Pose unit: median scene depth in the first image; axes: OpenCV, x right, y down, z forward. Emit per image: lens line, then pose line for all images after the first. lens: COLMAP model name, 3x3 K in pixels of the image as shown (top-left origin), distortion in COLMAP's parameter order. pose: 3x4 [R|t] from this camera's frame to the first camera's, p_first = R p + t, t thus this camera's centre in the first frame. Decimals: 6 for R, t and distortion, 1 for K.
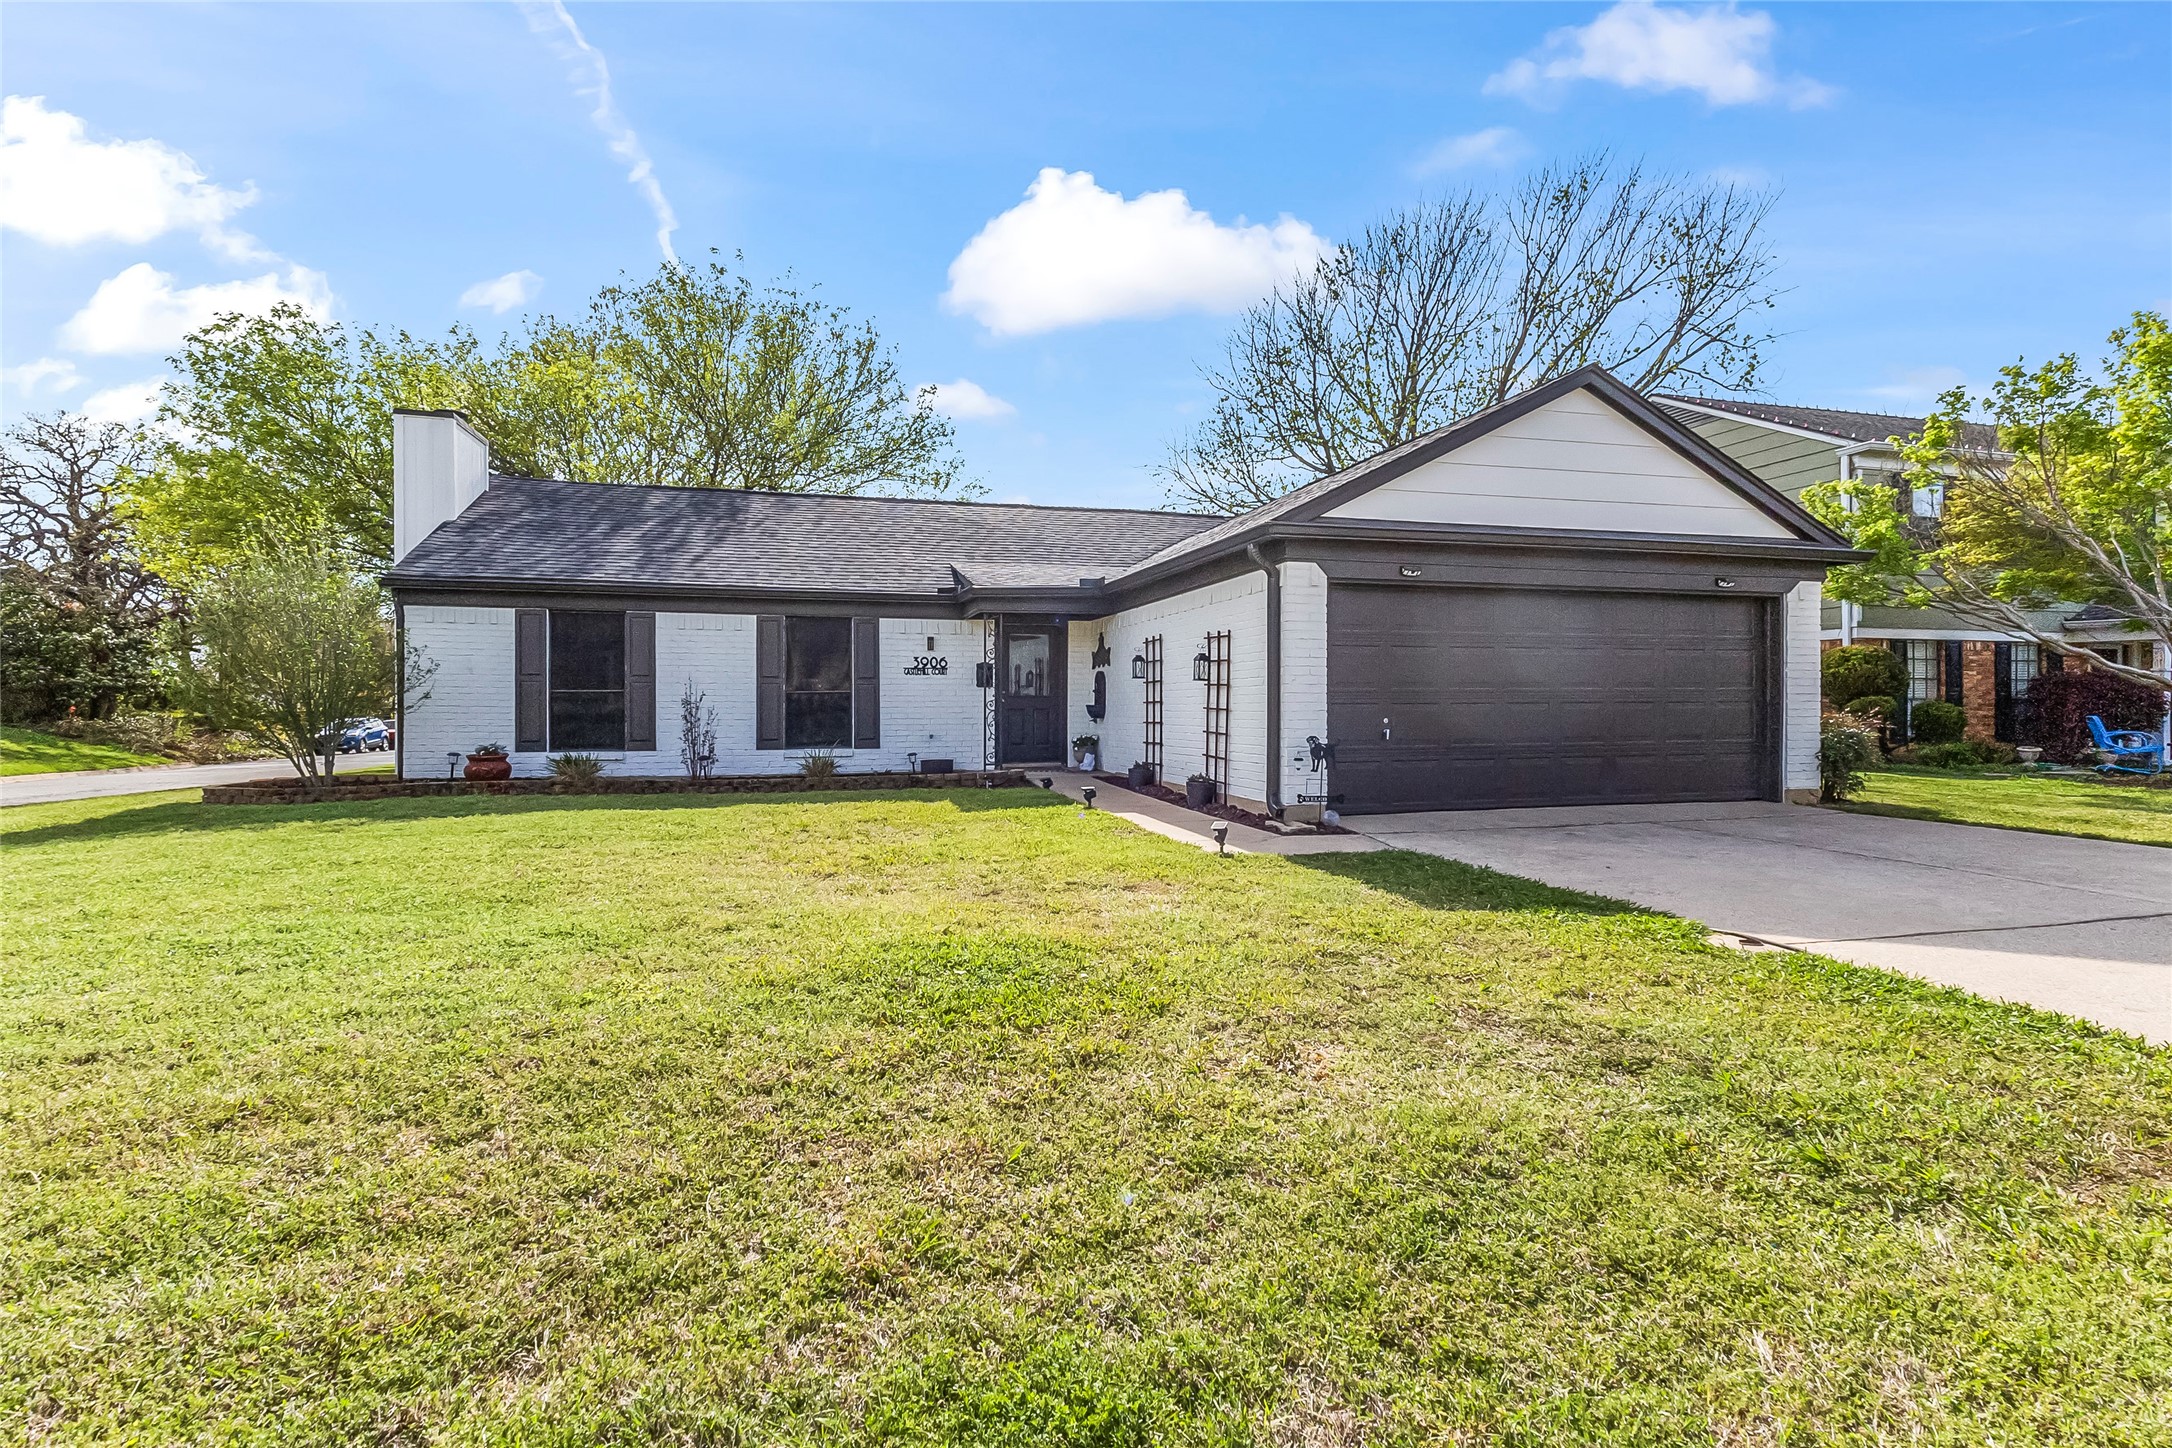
lens RADIAL K [[1009.3, 0, 1090.8], [0, 1009.3, 684.4], [0, 0, 1]] dist [0.014268, -0.000518]
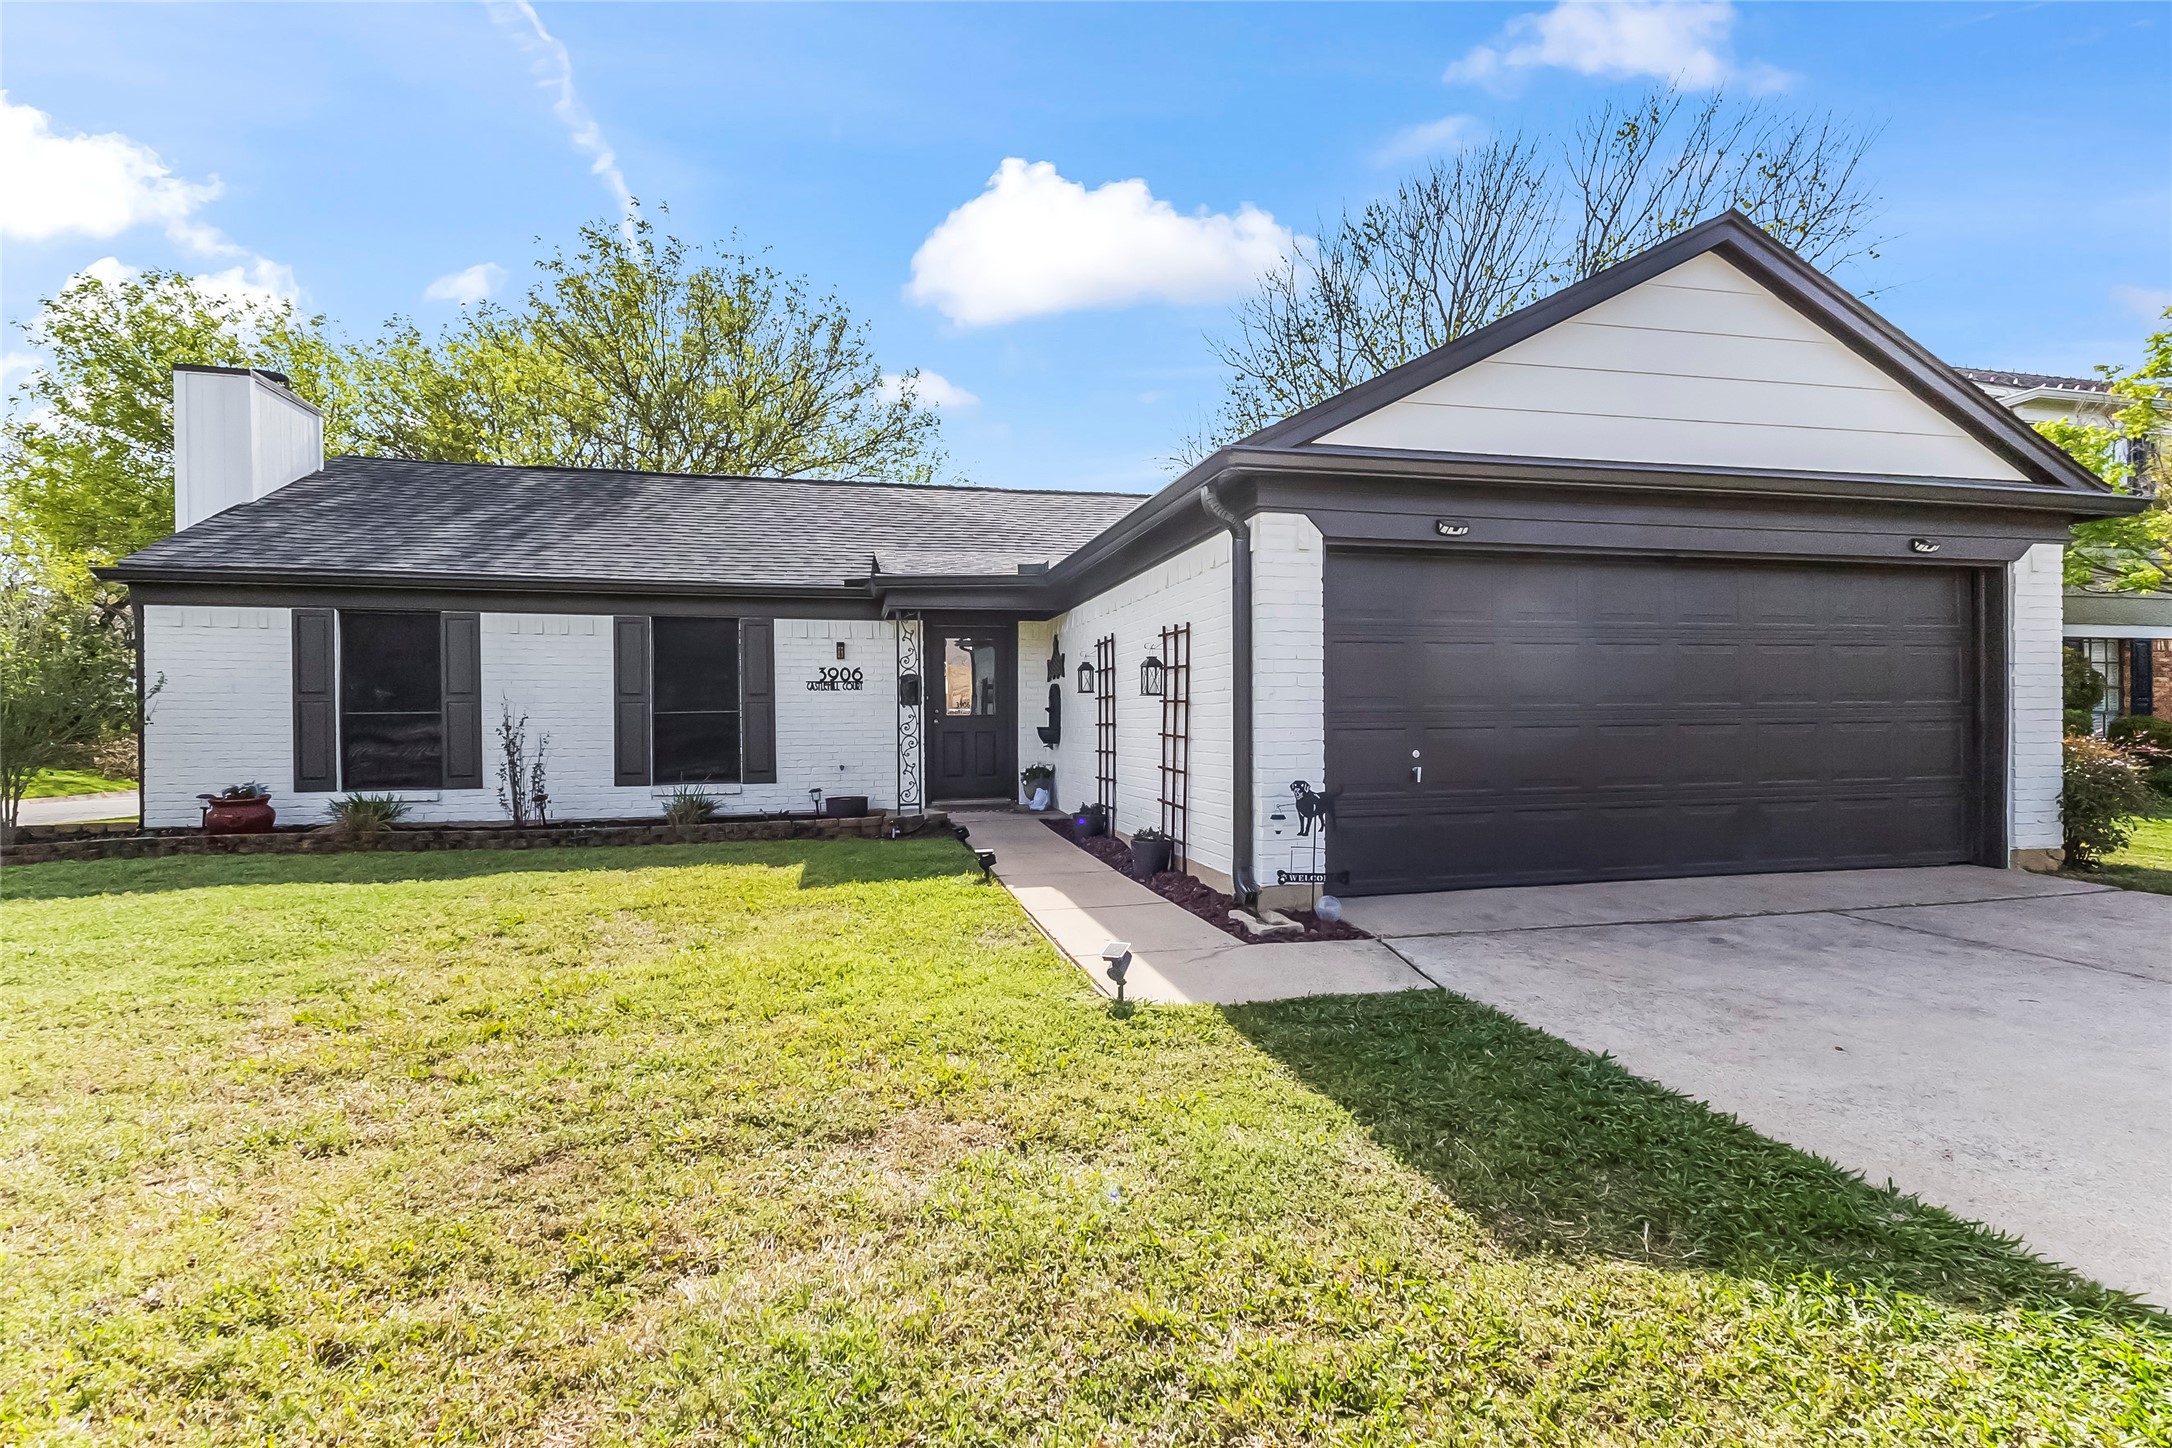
lens RADIAL K [[1024.7, 0, 1091.6], [0, 1024.7, 697.3], [0, 0, 1]] dist [0.031103, -0.012377]
pose [[0.999493, -0.006097, -0.031262, 0.068055], [0.006047, 0.999980, -0.001698, -0.001241], [0.031271, 0.001508, 0.999510, 0.215403]]
